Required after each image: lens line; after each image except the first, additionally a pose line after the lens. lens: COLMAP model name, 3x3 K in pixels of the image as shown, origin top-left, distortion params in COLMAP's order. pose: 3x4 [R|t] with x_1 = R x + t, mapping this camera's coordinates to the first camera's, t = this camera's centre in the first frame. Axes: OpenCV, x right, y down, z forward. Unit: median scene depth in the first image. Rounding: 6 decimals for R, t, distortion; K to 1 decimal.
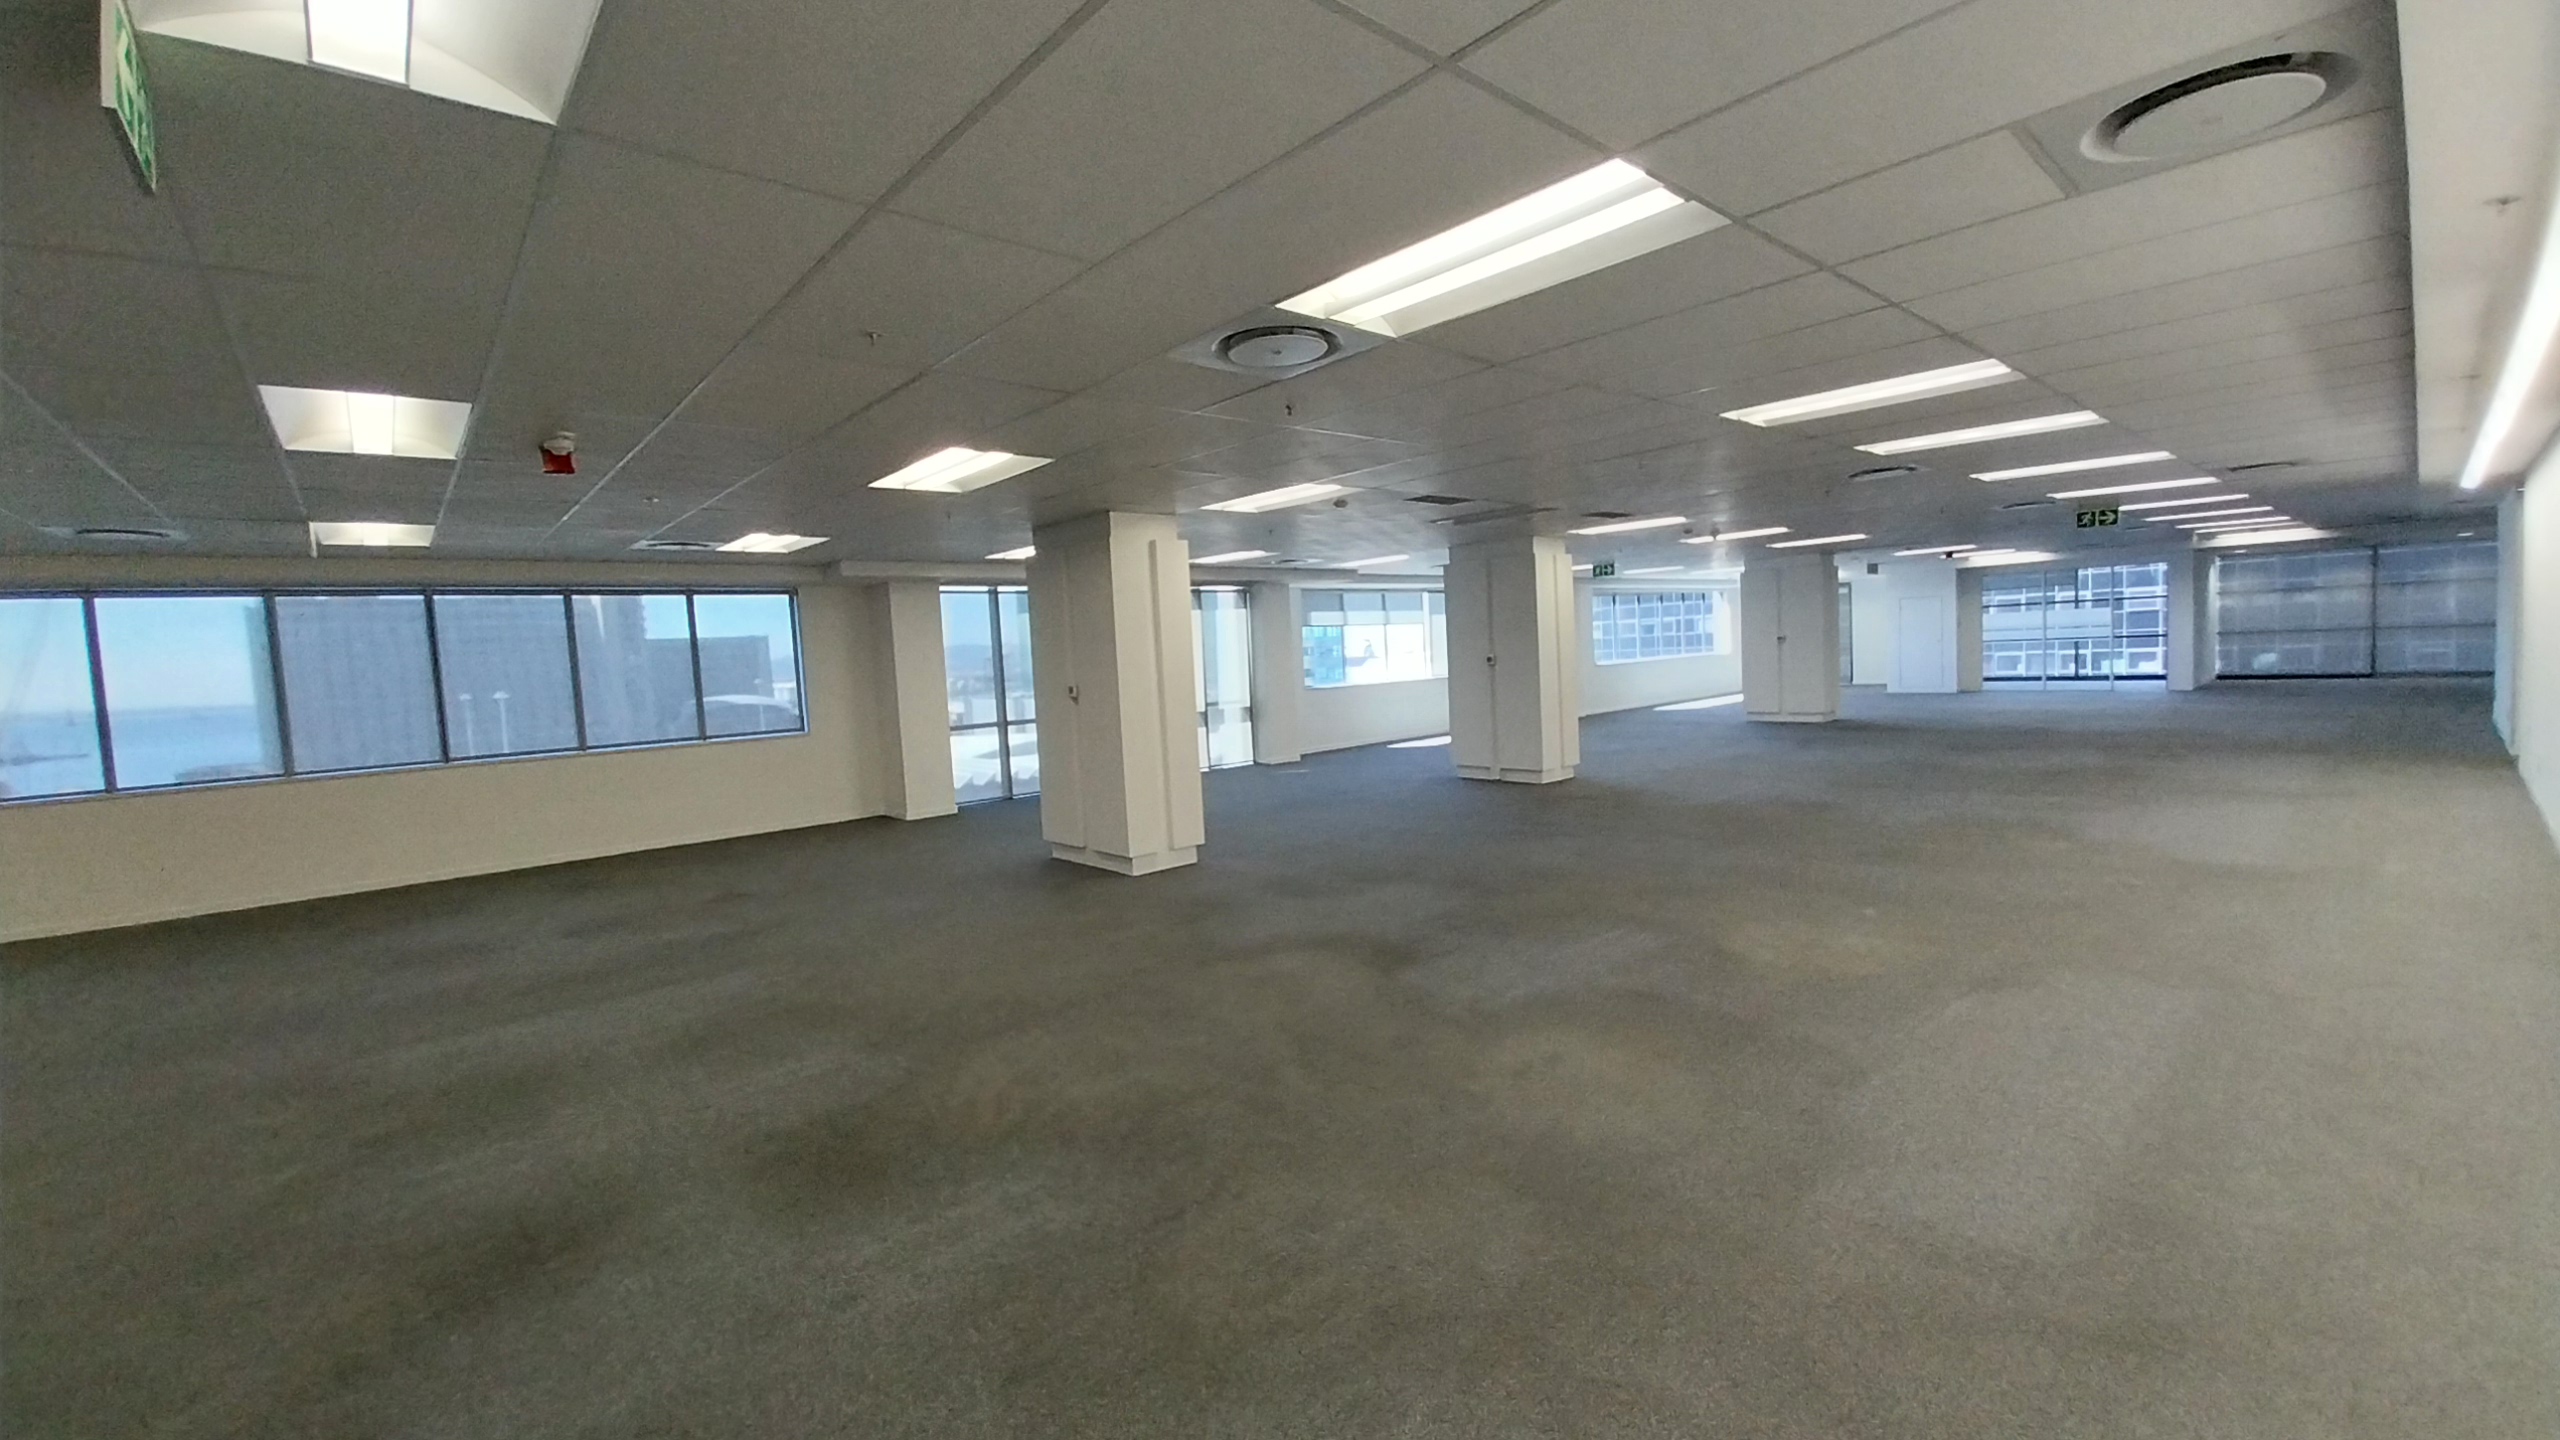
lens RADIAL K [[1019.2, 0, 1296.8], [0, 1019.2, 725.2], [0, 0, 1]] dist [0.001060, -0.000021]
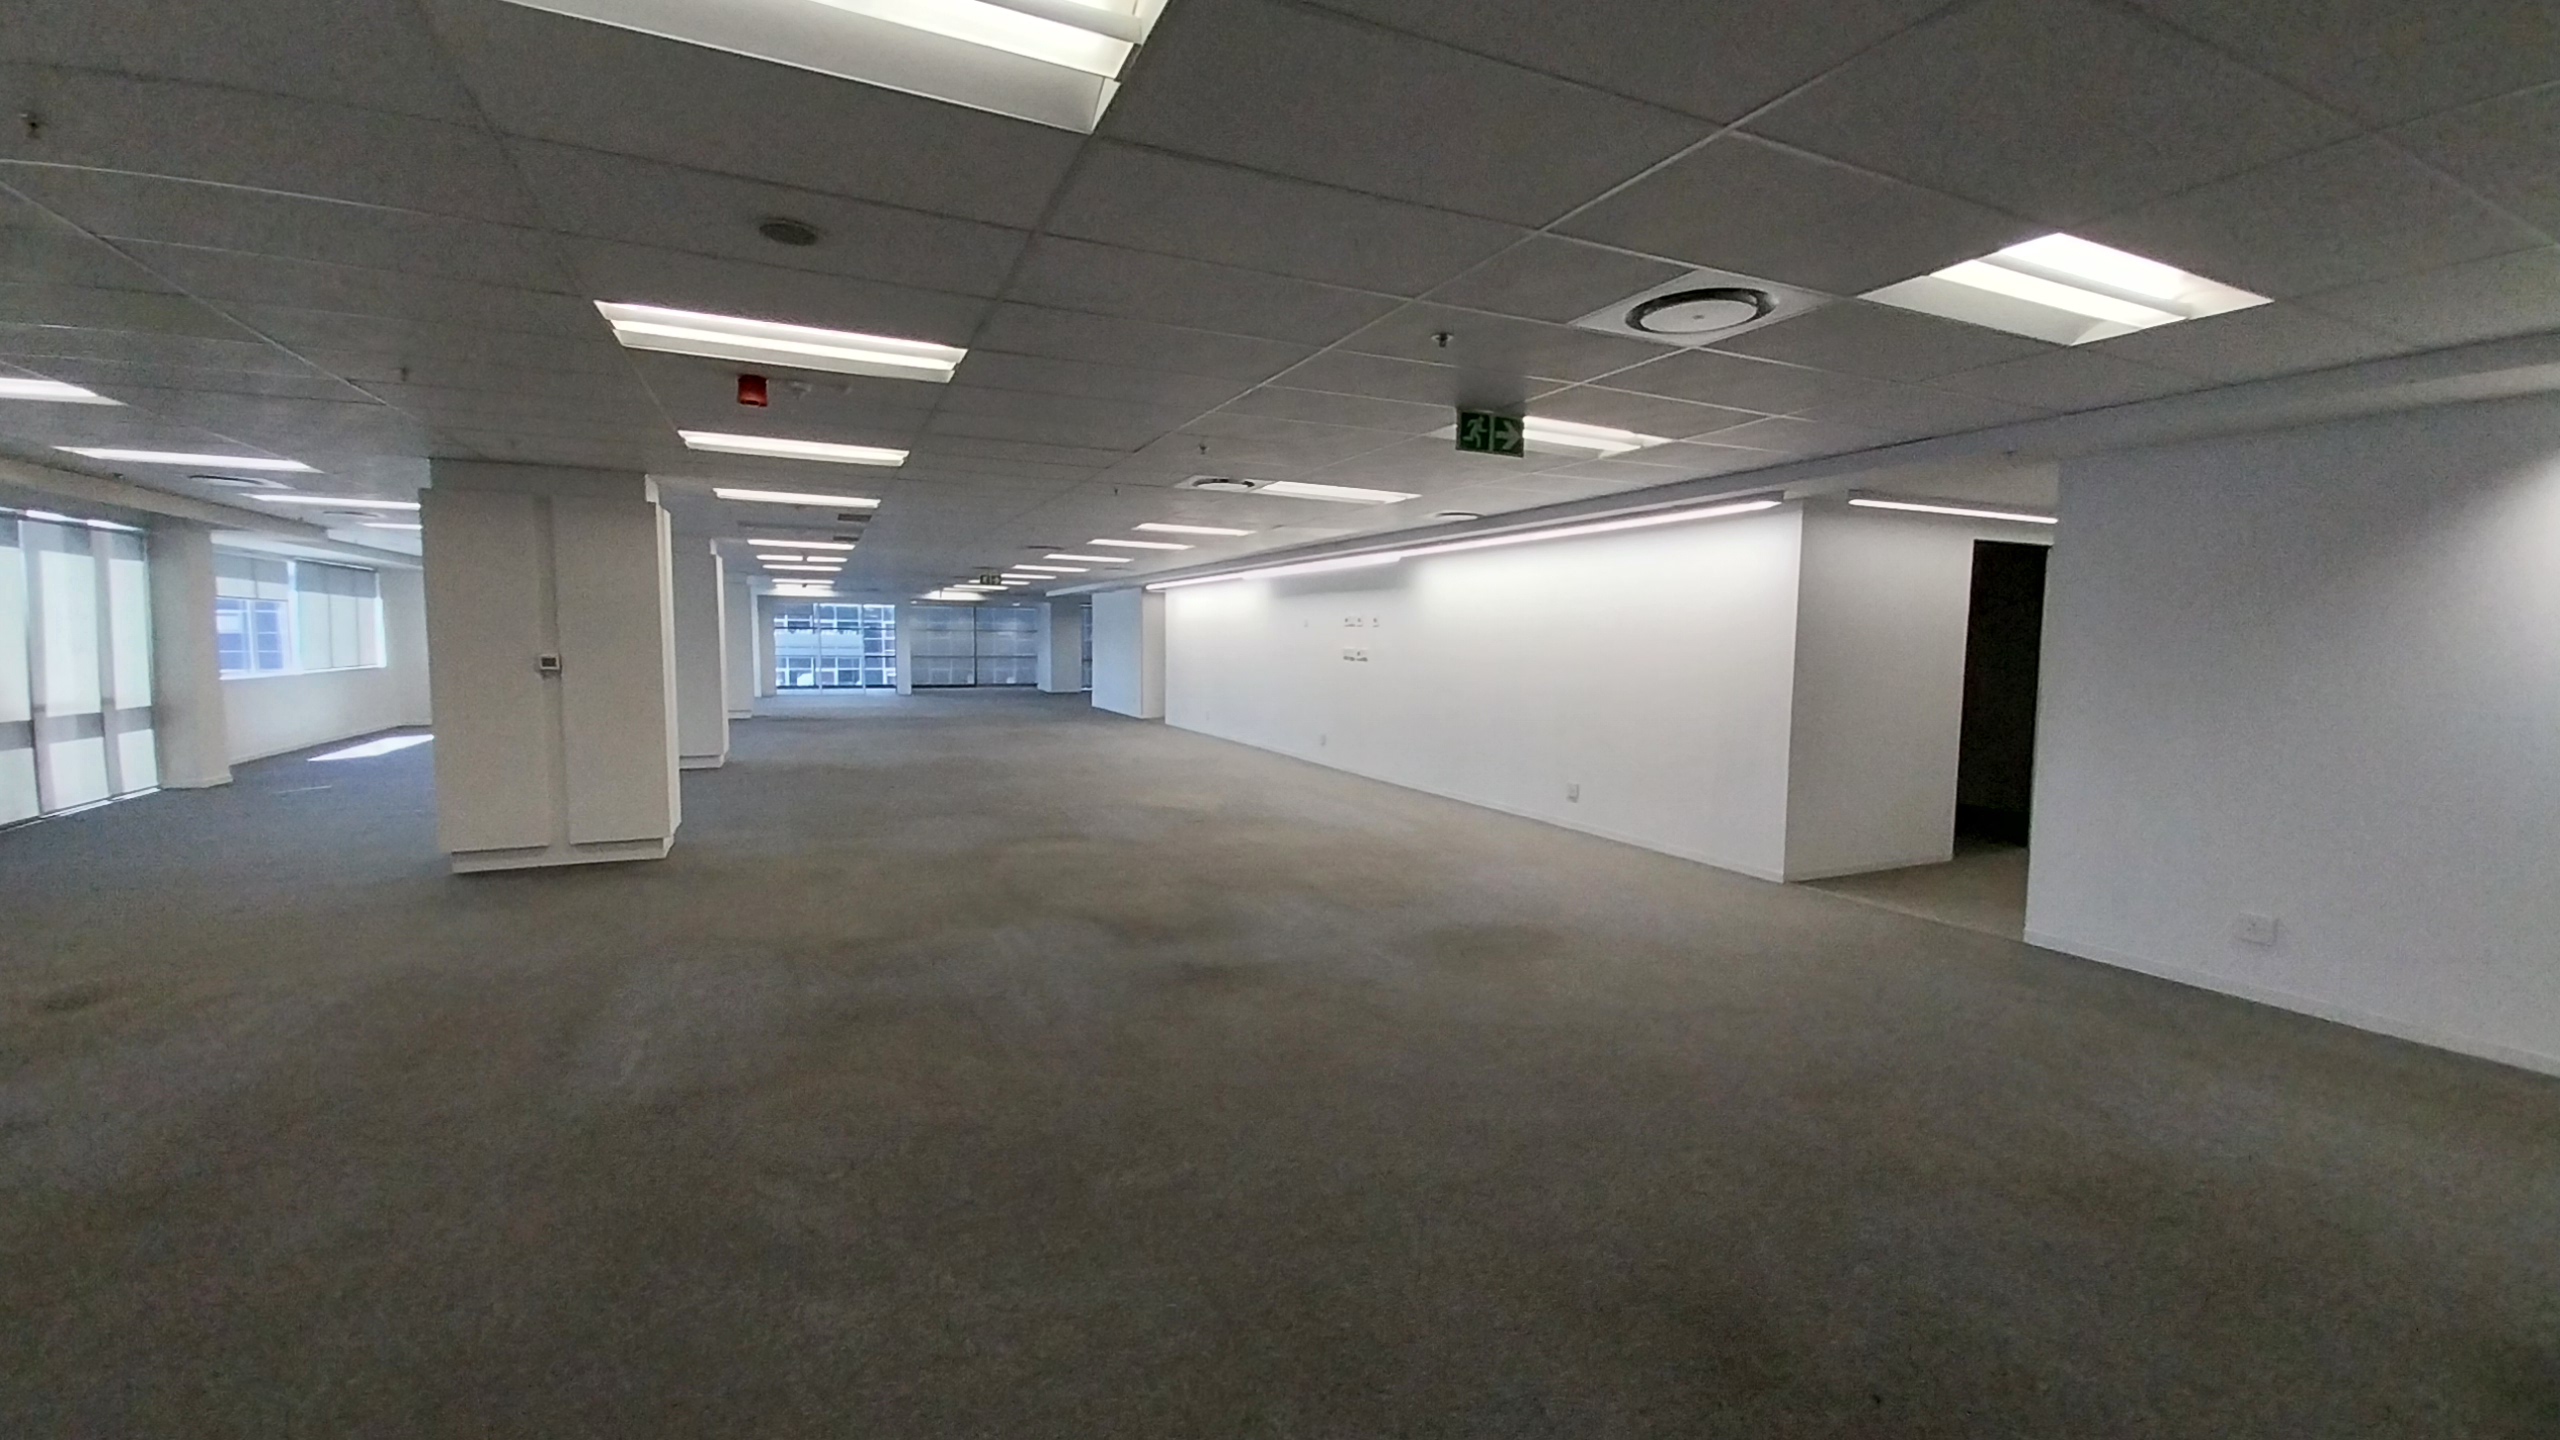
lens RADIAL K [[1019.2, 0, 1296.8], [0, 1019.2, 725.2], [0, 0, 1]] dist [0.001060, -0.000021]
pose [[0.310069, -0.021531, 0.950470, -0.460064], [0.033909, 0.999358, 0.011576, 0.013725], [-0.950109, 0.028640, 0.310600, 0.056682]]
